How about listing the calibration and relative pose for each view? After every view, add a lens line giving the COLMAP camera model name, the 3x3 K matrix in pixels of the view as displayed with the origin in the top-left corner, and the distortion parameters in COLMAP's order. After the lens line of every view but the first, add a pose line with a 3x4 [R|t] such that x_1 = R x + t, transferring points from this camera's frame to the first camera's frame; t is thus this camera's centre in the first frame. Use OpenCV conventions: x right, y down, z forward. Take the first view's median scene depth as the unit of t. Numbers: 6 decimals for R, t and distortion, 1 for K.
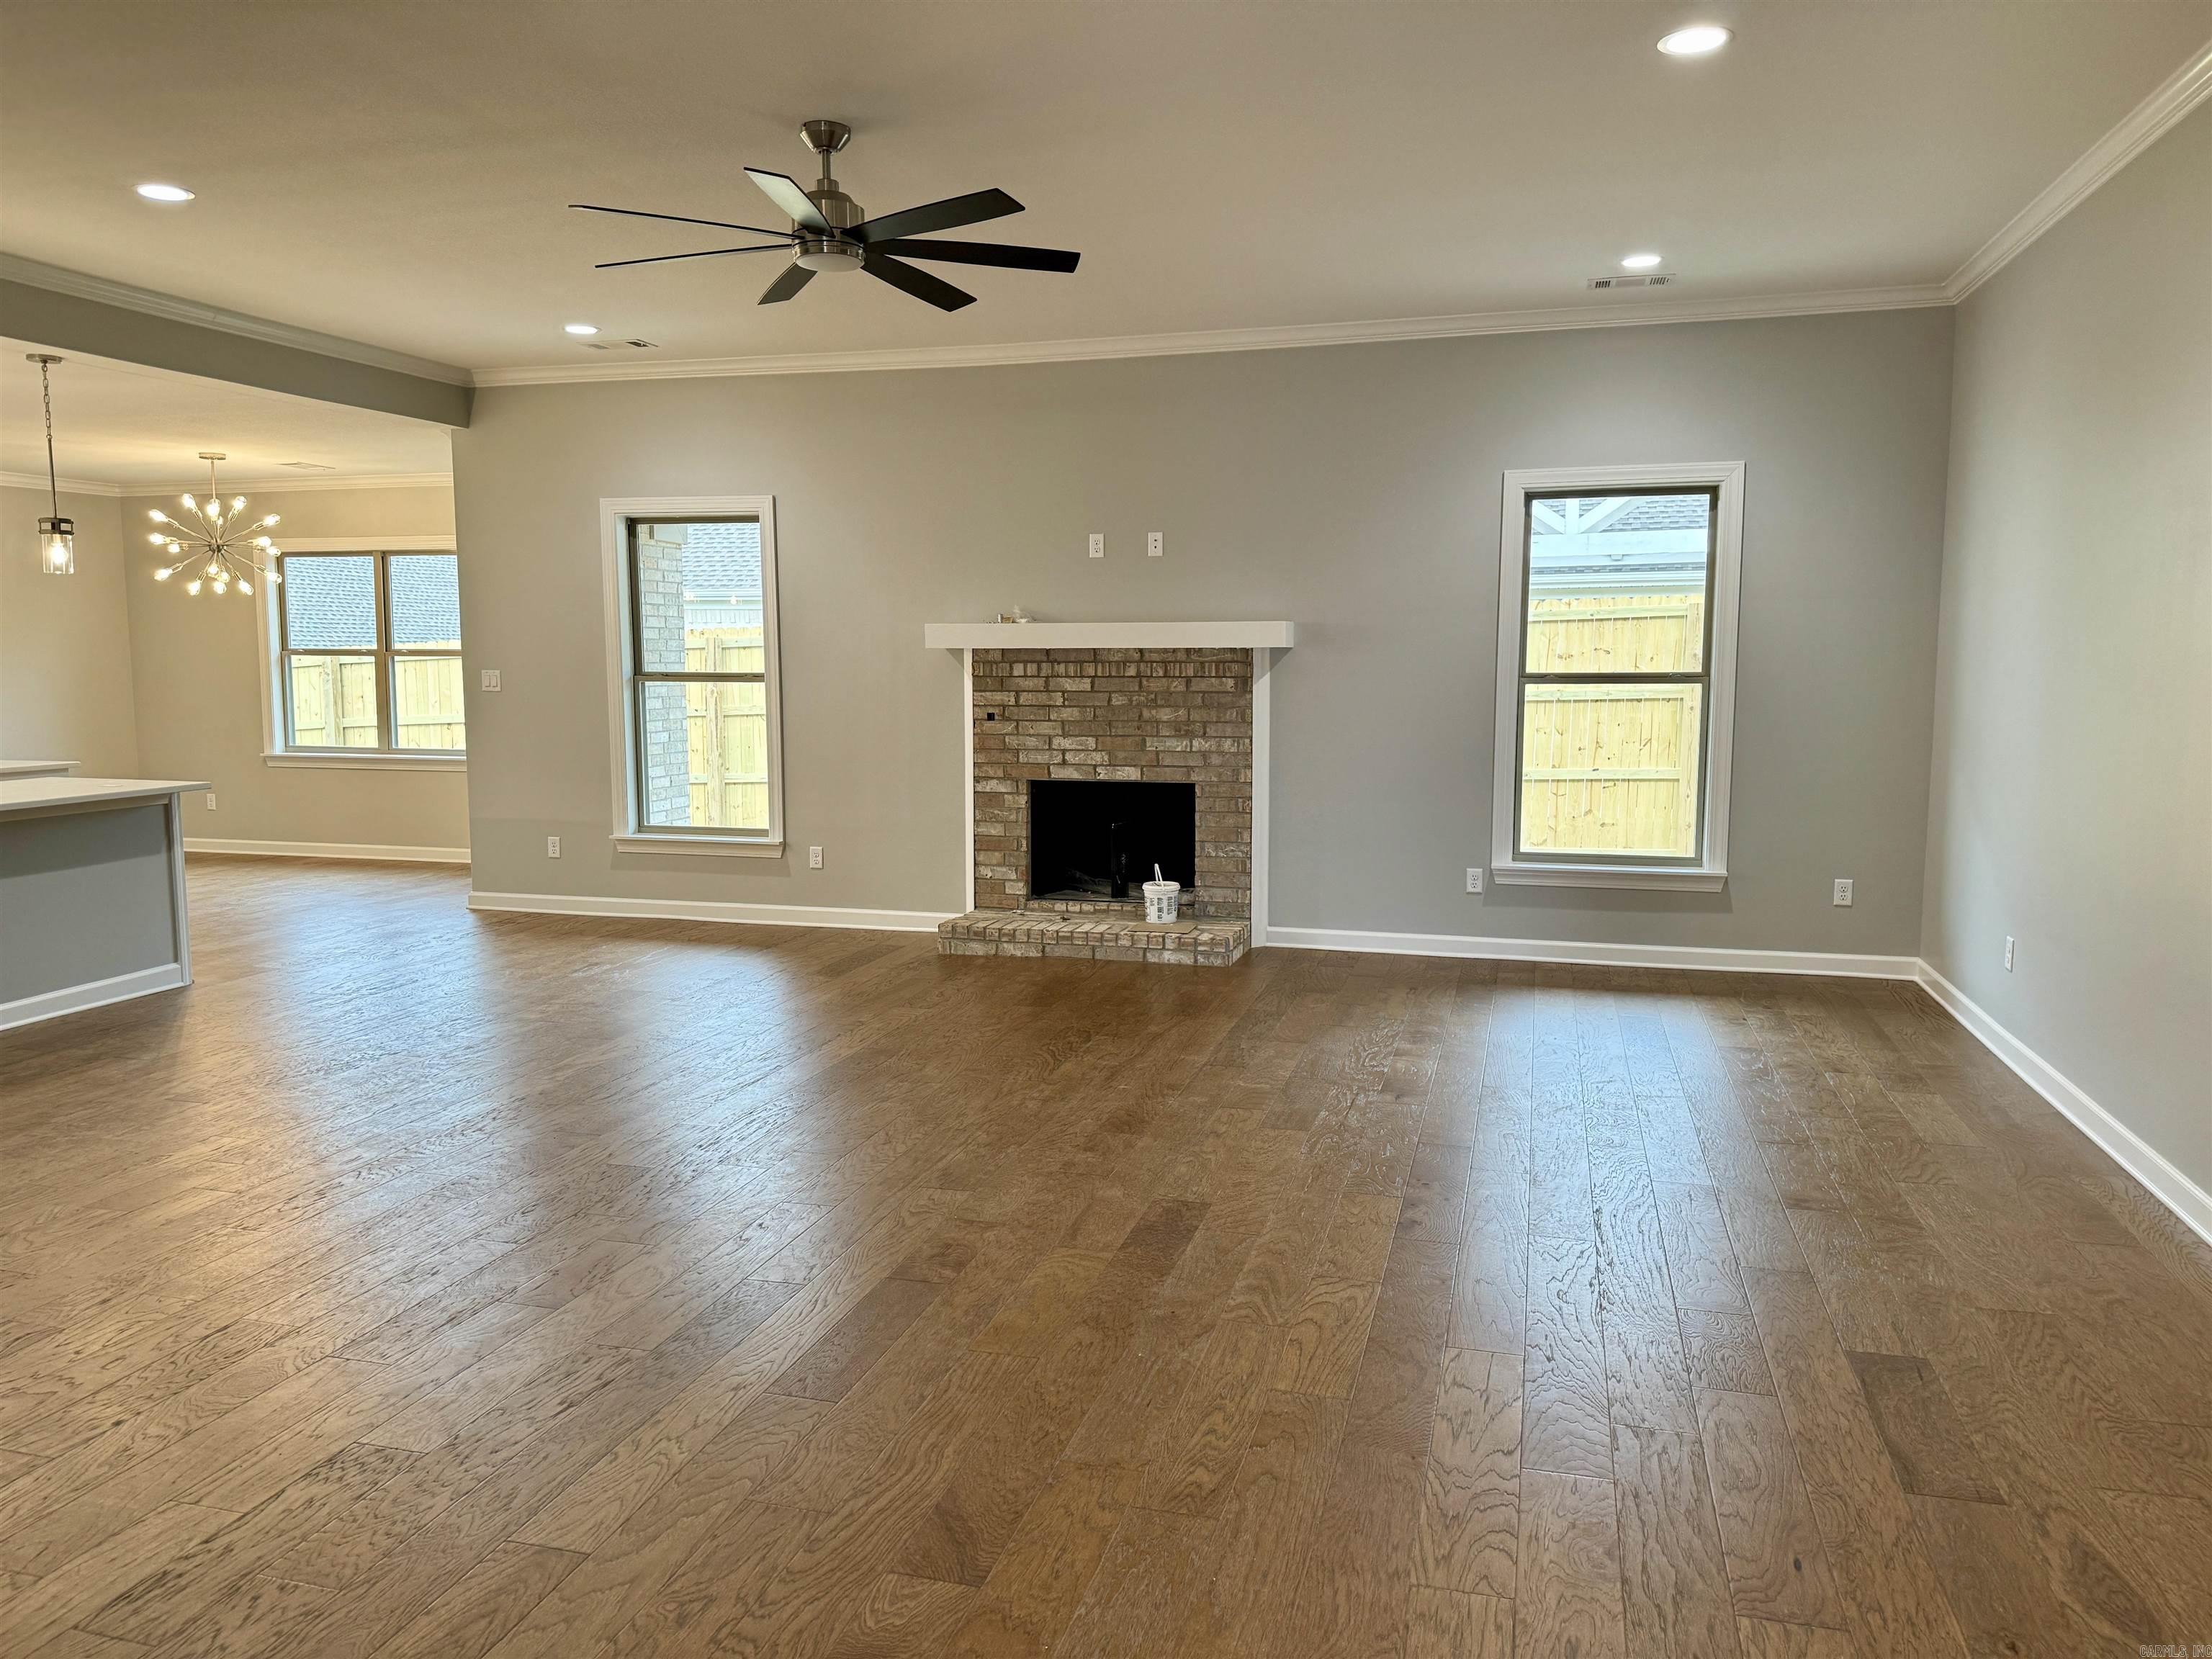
lens RADIAL K [[1546.7, 0, 1093.5], [0, 1546.7, 840.2], [0, 0, 1]] dist [0.091236, -0.113517]
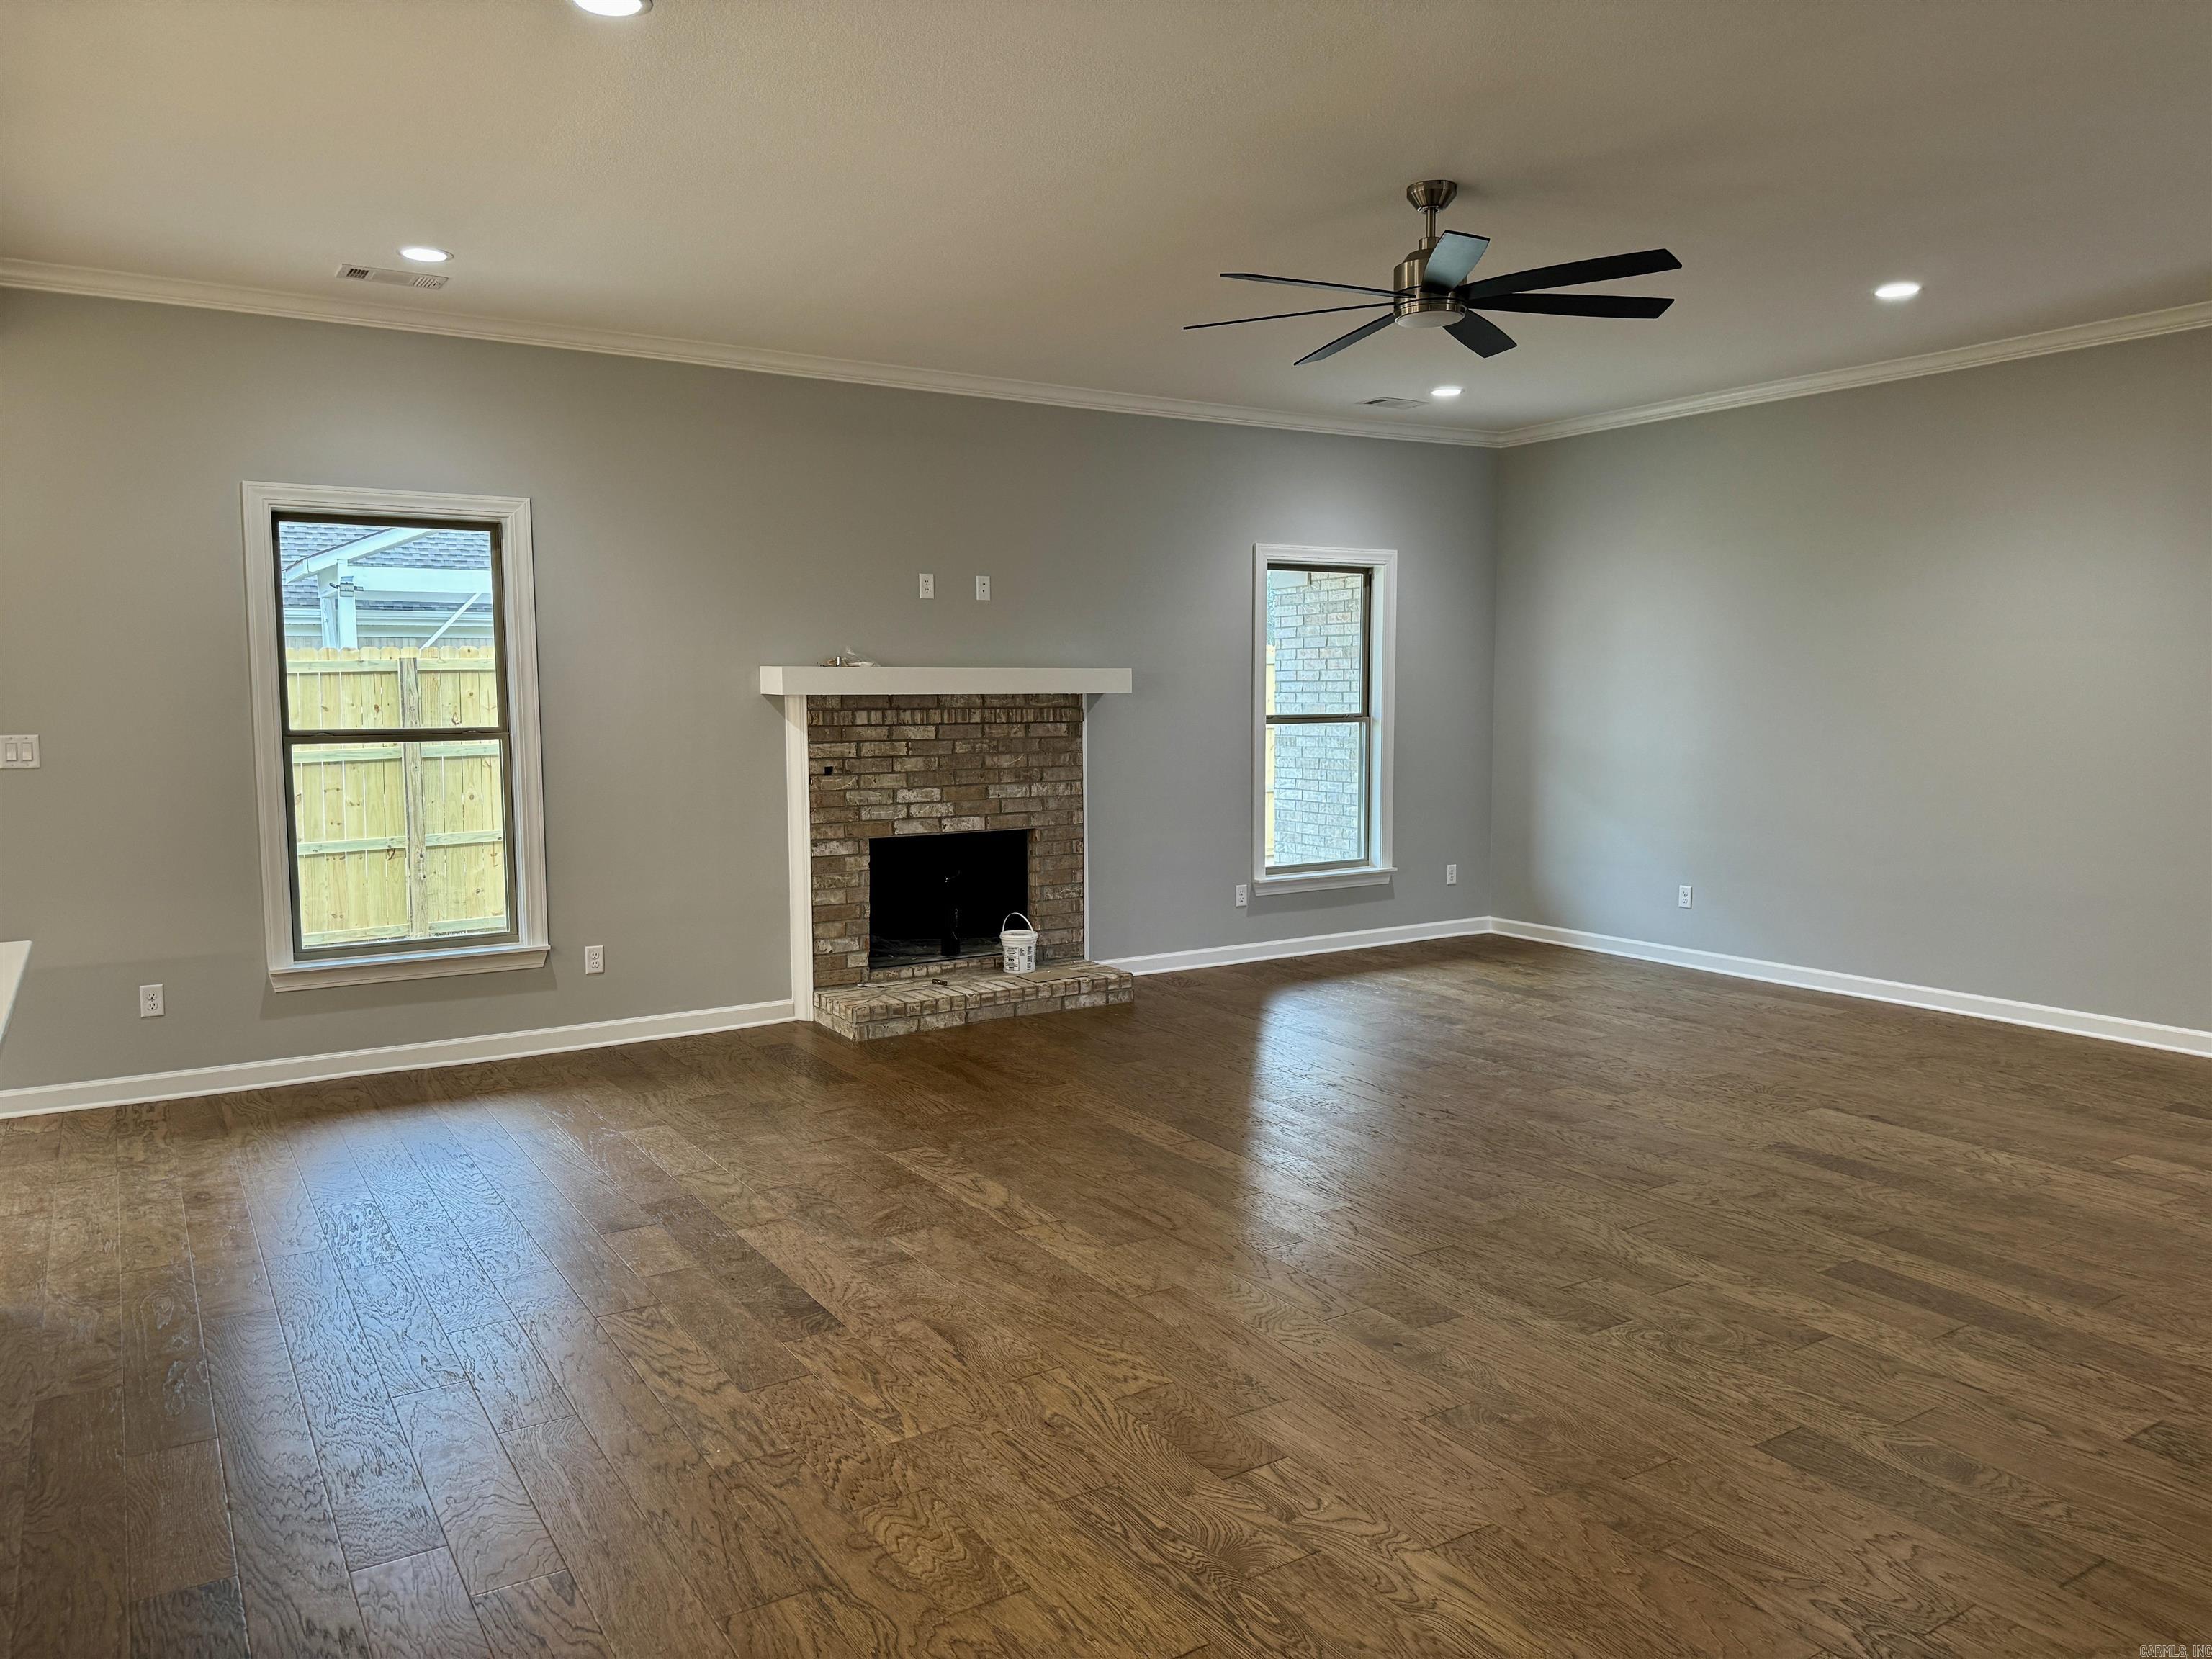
lens RADIAL K [[1546.7, 0, 1119.3], [0, 1546.7, 859.5], [0, 0, 1]] dist [0.091236, -0.113517]
pose [[0.659424, -0.084093, 0.747053, -0.639311], [0.091825, 0.995293, 0.030983, -0.042478], [-0.746142, 0.048167, 0.664042, 0.292768]]
